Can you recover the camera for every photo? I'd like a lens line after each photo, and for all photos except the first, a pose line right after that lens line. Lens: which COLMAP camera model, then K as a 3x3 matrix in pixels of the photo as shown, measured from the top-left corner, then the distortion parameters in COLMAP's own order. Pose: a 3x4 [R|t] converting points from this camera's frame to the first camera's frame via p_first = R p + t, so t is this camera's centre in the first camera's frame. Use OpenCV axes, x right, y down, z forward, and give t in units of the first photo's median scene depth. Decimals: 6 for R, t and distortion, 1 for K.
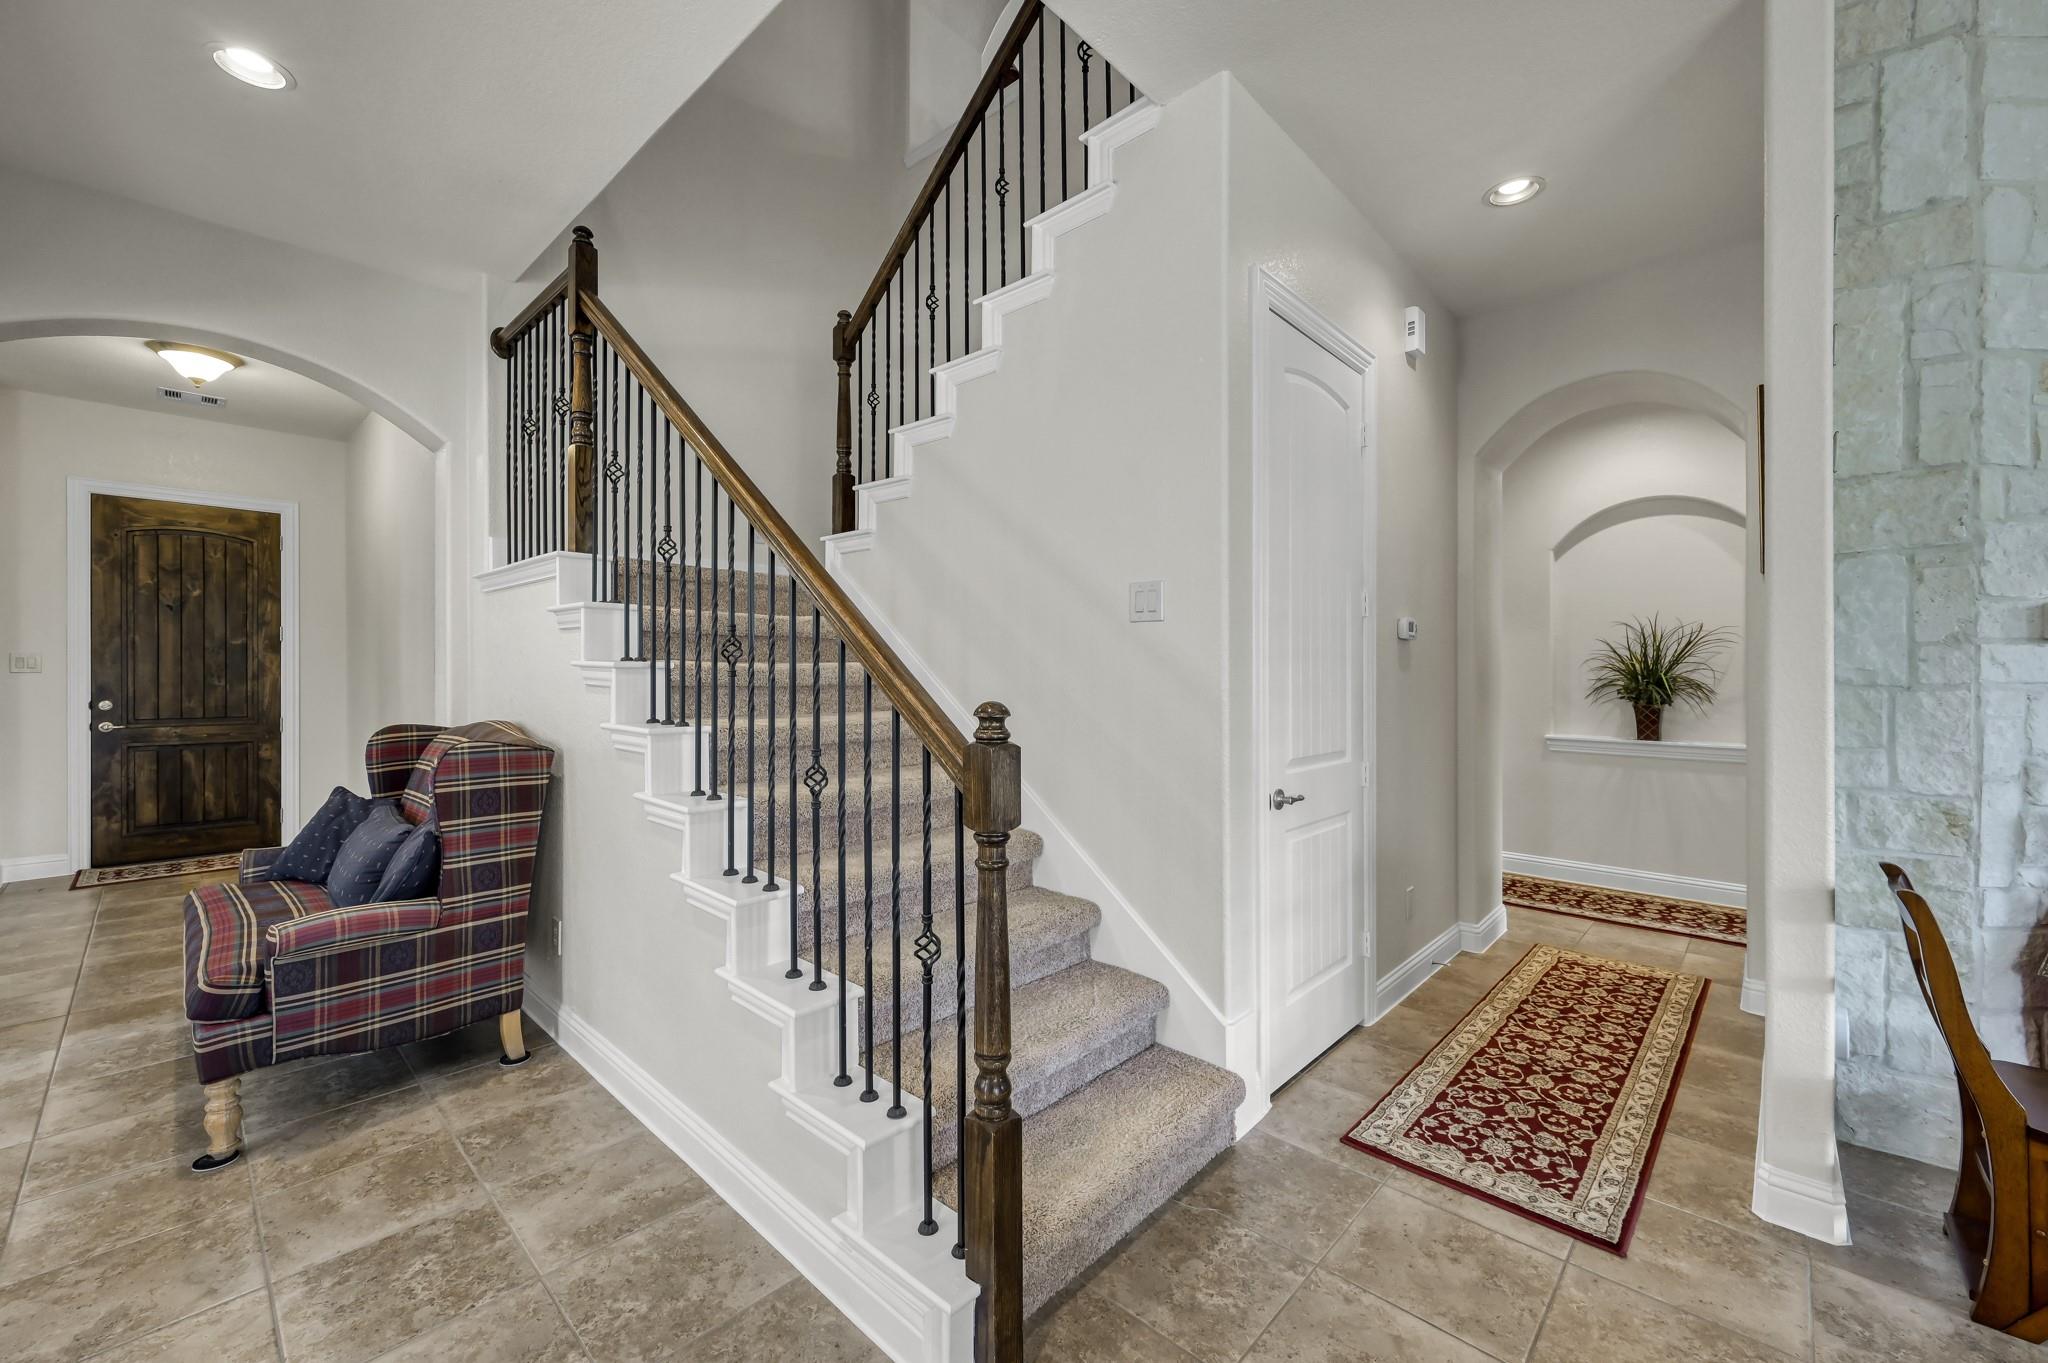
lens RADIAL K [[816.0, 0, 1032.1], [0, 816.0, 678.6], [0, 0, 1]] dist [-0.000942, 0.000279]
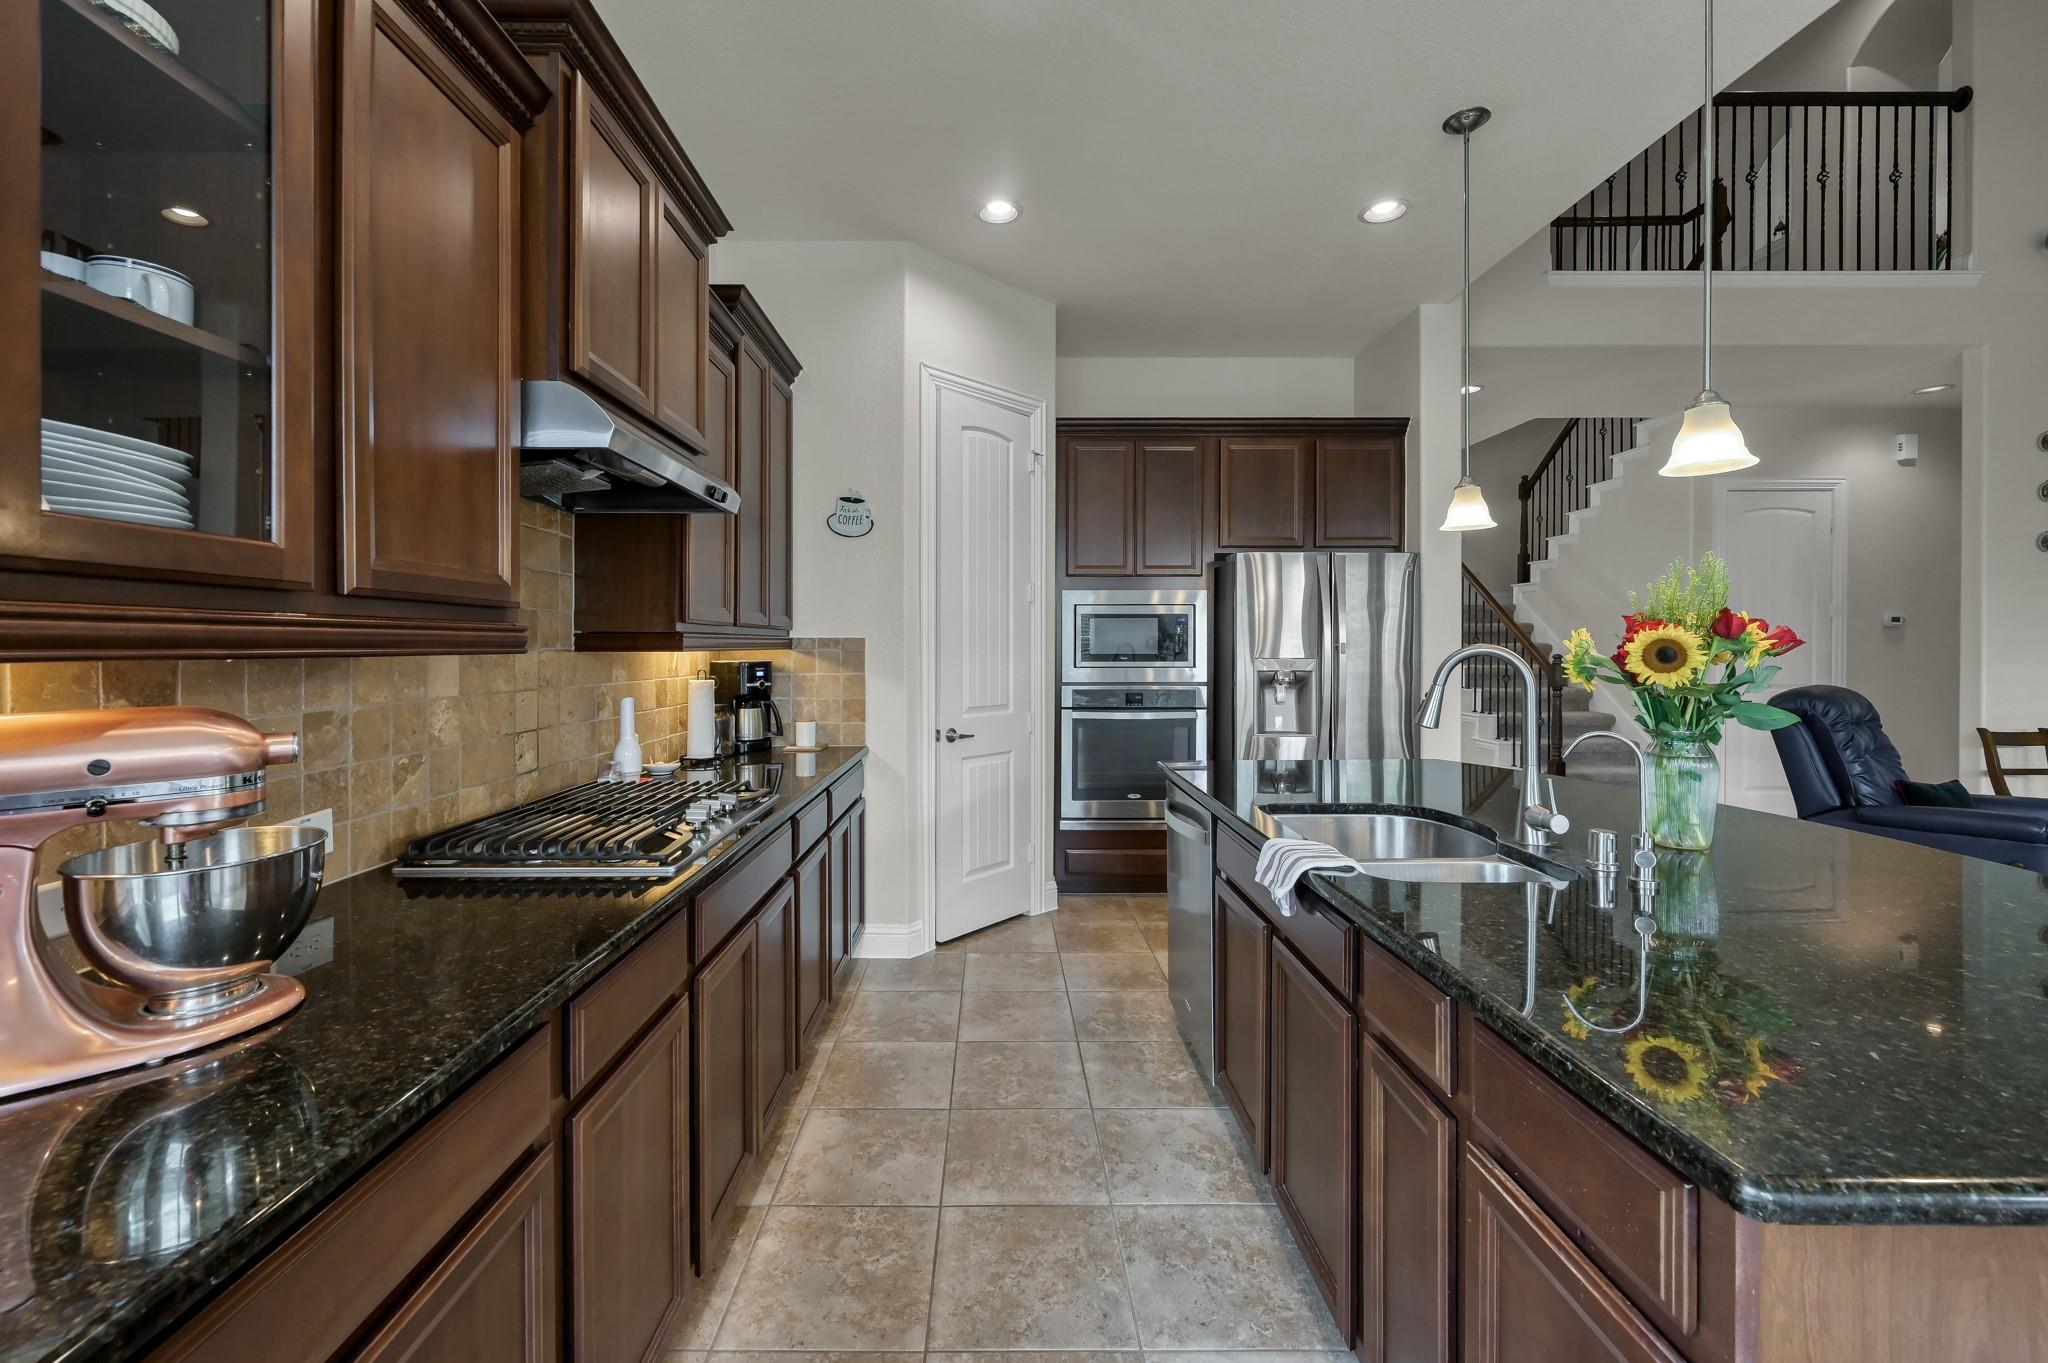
lens RADIAL K [[829.4, 0, 1007.3], [0, 829.4, 651.4], [0, 0, 1]] dist [0.015017, 0.000095]
pose [[0.691796, -0.001798, -0.722091, 0.421716], [-0.002694, 0.999984, -0.005071, 0.017732], [0.722088, 0.005454, 0.691780, -1.525869]]
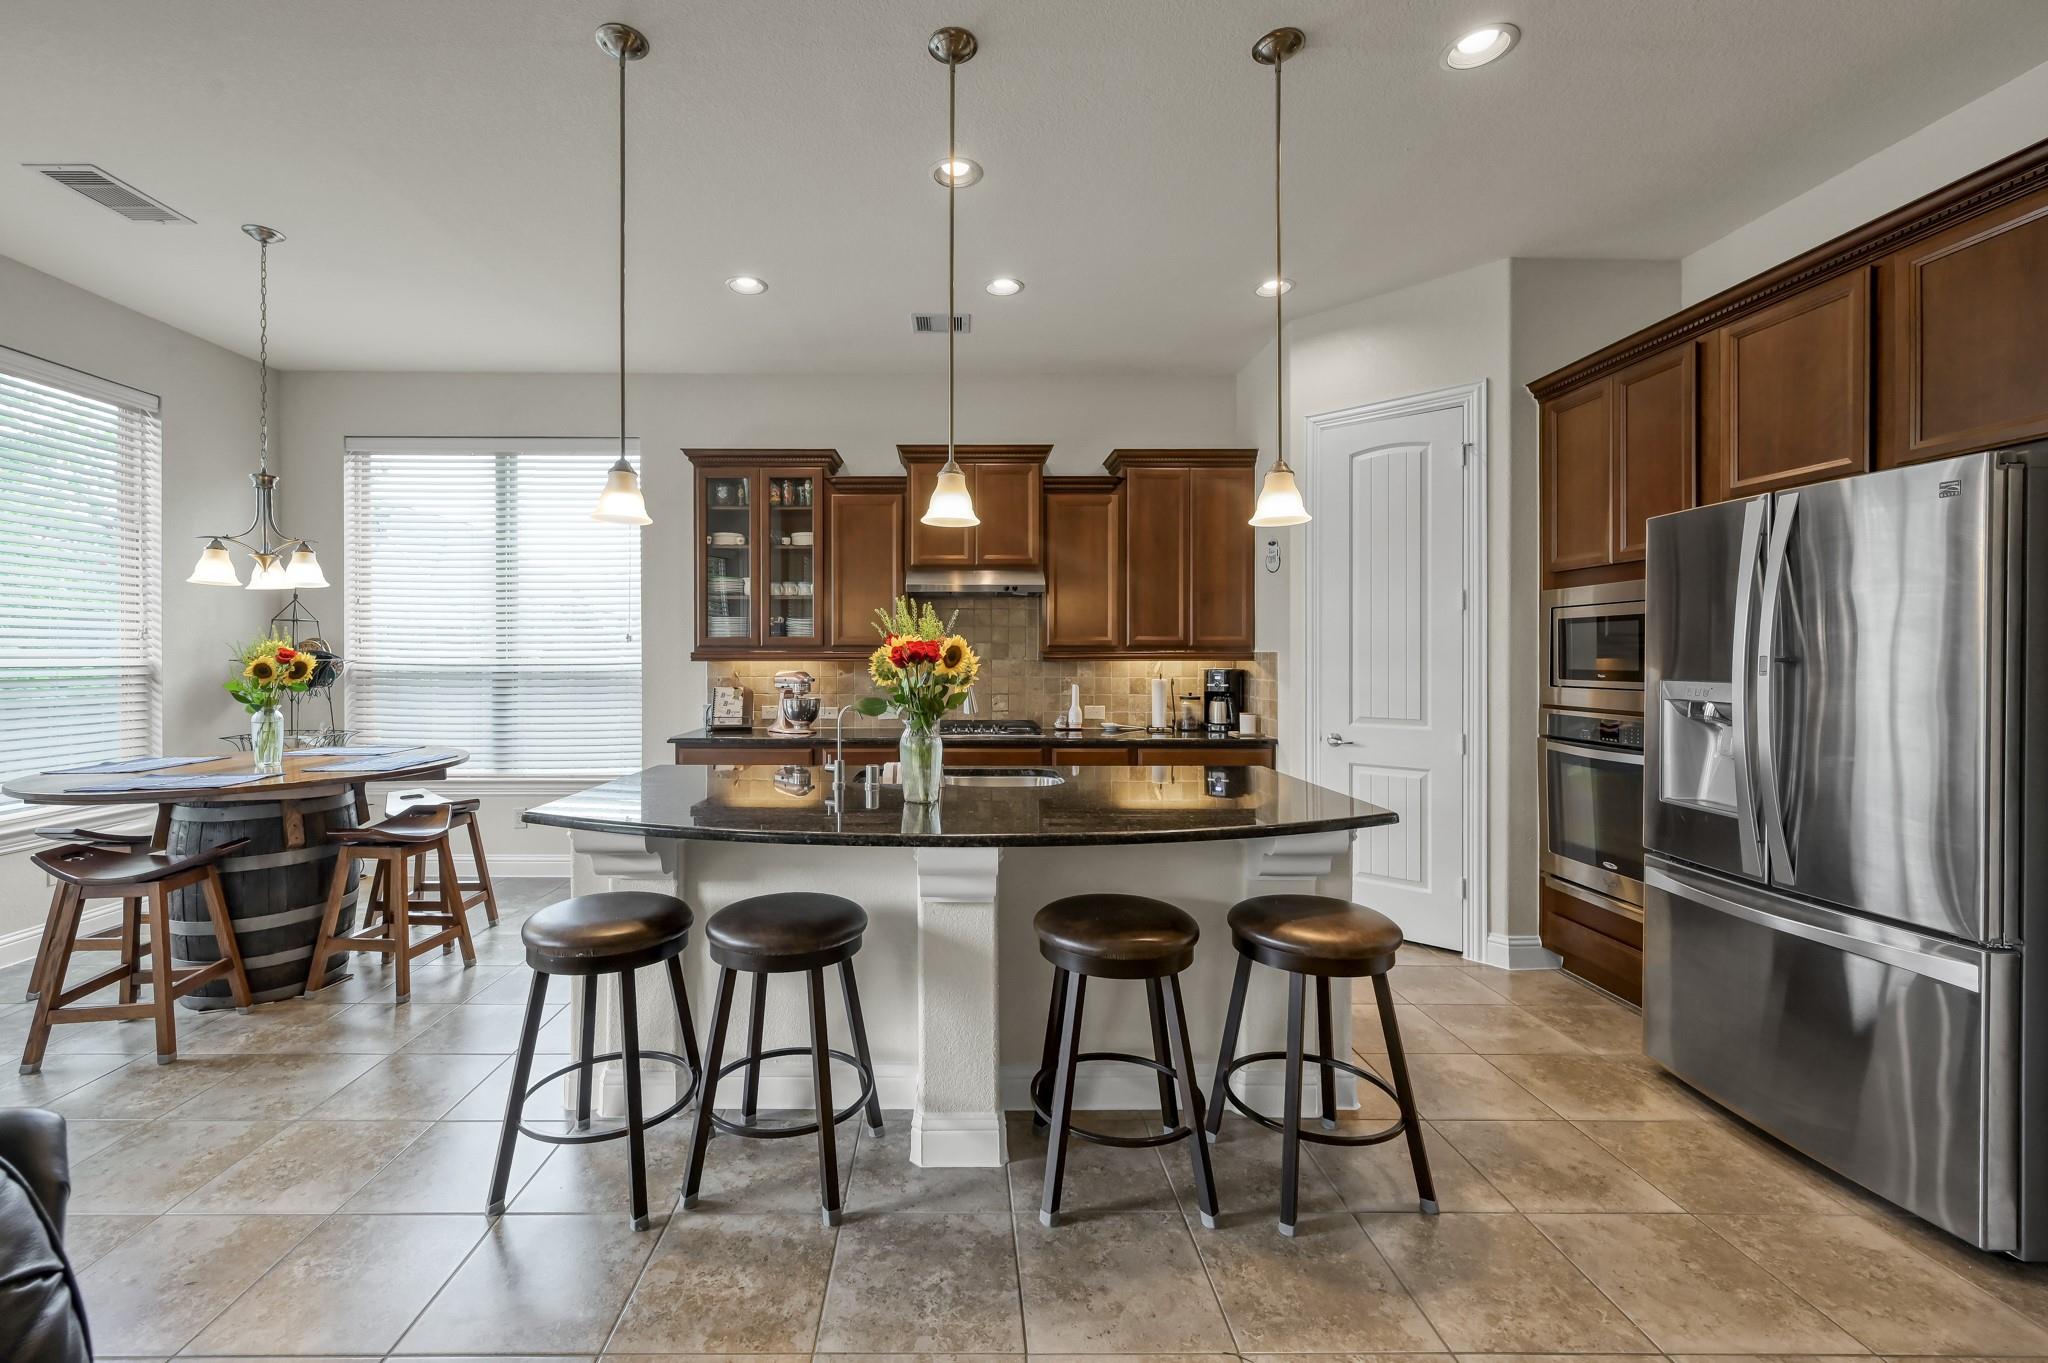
lens RADIAL K [[836.0, 0, 954.5], [0, 836.0, 652.6], [0, 0, 1]] dist [-0.000267, 0.000017]
pose [[-0.735721, -0.010661, -0.677200, 0.785826], [-0.011471, 0.999929, -0.003280, 0.006892], [0.677187, 0.005355, -0.735791, -0.381597]]
